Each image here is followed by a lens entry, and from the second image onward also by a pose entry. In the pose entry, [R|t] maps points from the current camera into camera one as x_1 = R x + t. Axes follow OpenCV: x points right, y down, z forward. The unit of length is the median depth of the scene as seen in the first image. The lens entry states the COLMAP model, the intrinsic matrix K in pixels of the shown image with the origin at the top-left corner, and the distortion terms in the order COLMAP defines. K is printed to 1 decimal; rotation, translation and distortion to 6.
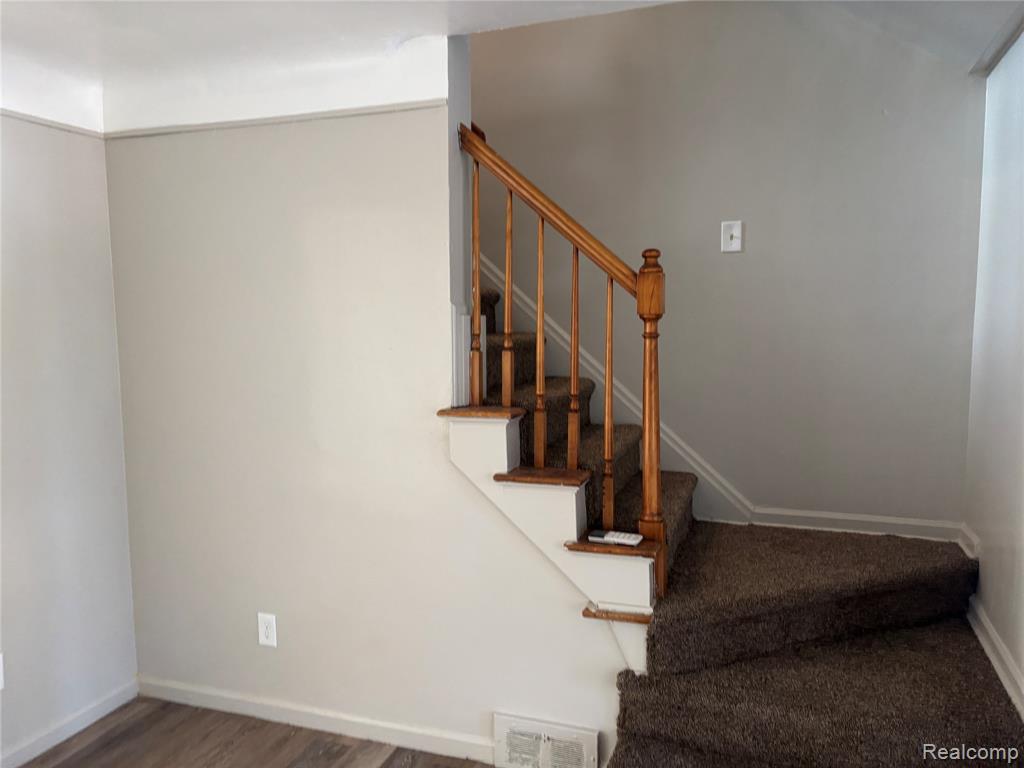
lens RADIAL K [[774.7, 0, 512.6], [0, 774.7, 382.1], [0, 0, 1]] dist [0.008437, 0.007322]
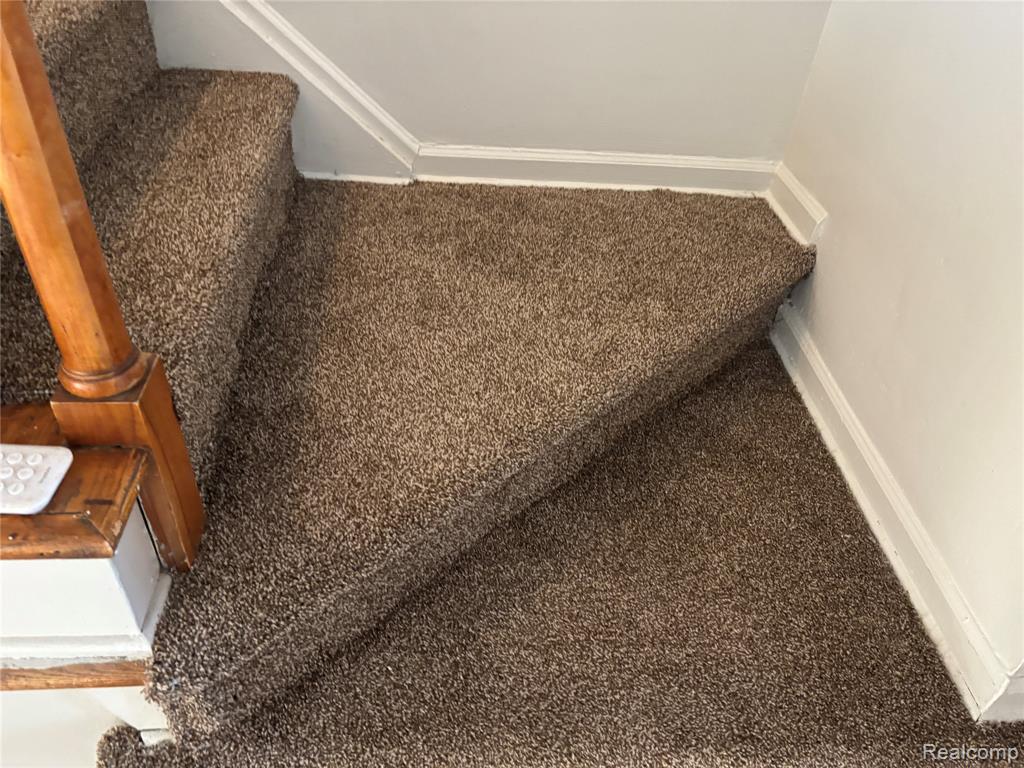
lens RADIAL K [[774.7, 0, 509.9], [0, 774.7, 383.1], [0, 0, 1]] dist [0.008437, 0.007322]
pose [[0.913553, -0.197829, 0.355366, 0.176096], [-0.045056, 0.819134, 0.571830, 0.002388], [-0.404217, -0.538408, 0.739409, 0.588335]]
